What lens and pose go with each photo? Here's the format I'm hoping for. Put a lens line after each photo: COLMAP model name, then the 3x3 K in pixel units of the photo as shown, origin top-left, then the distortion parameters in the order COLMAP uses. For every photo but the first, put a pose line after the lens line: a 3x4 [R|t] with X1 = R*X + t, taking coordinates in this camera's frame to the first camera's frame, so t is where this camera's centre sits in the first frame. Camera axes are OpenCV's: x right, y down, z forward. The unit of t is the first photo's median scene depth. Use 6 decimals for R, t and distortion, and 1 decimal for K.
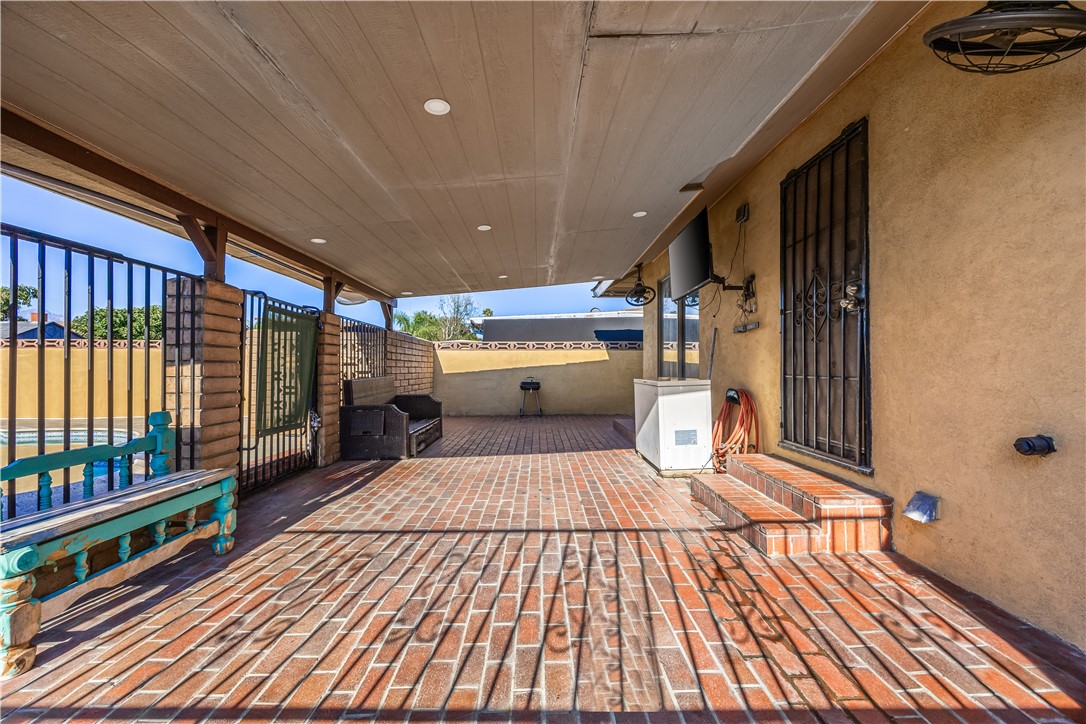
lens RADIAL K [[413.0, 0, 543.0], [0, 413.0, 362.0], [0, 0, 1]] dist [-0.000763, -0.000189]
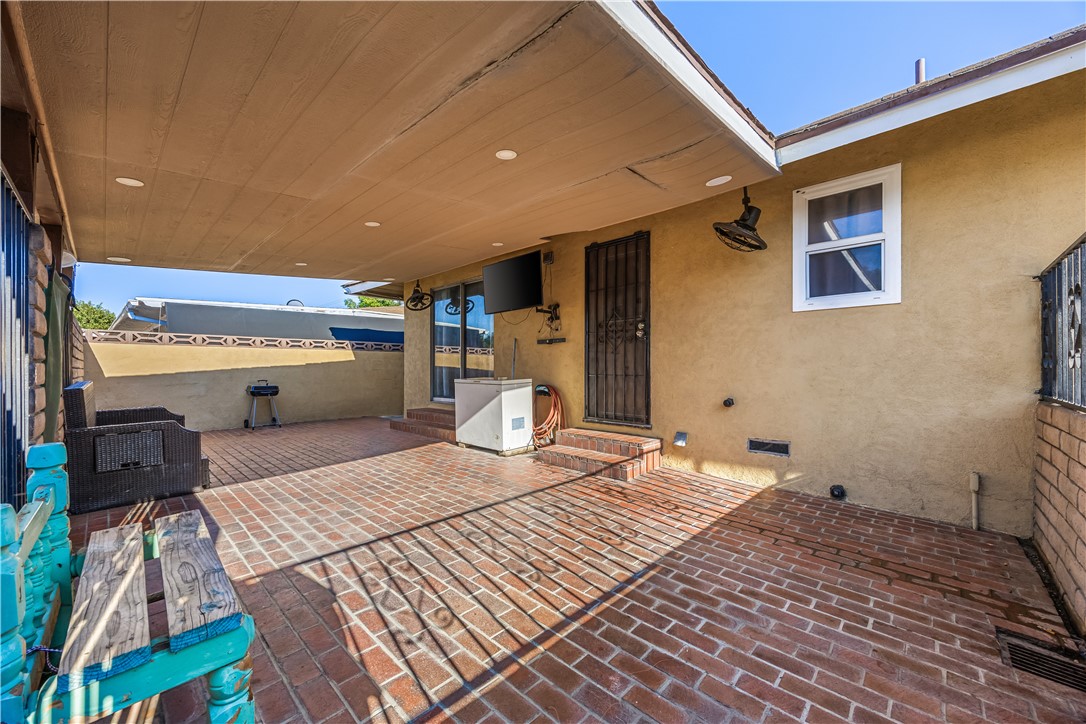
lens RADIAL K [[417.1, 0, 545.5], [0, 417.1, 367.8], [0, 0, 1]] dist [-0.001548, -0.000191]
pose [[0.694566, 0.002068, 0.719426, -0.895301], [-0.011345, 0.999903, 0.008079, -0.005803], [-0.719339, -0.013774, 0.694523, 0.053376]]
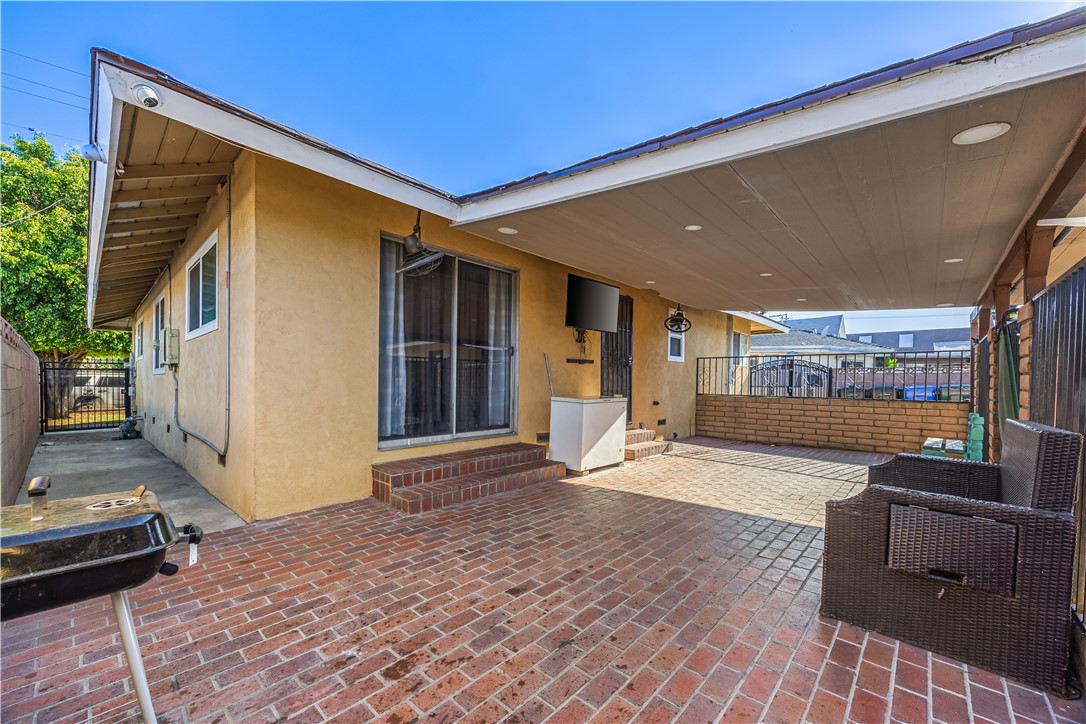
lens RADIAL K [[421.1, 0, 558.5], [0, 421.1, 385.8], [0, 0, 1]] dist [-0.000752, -0.000060]
pose [[-0.745779, -0.006594, 0.666161, -0.831178], [-0.013426, 0.999897, -0.005133, 0.029658], [-0.666058, -0.012772, -0.745790, 3.702489]]
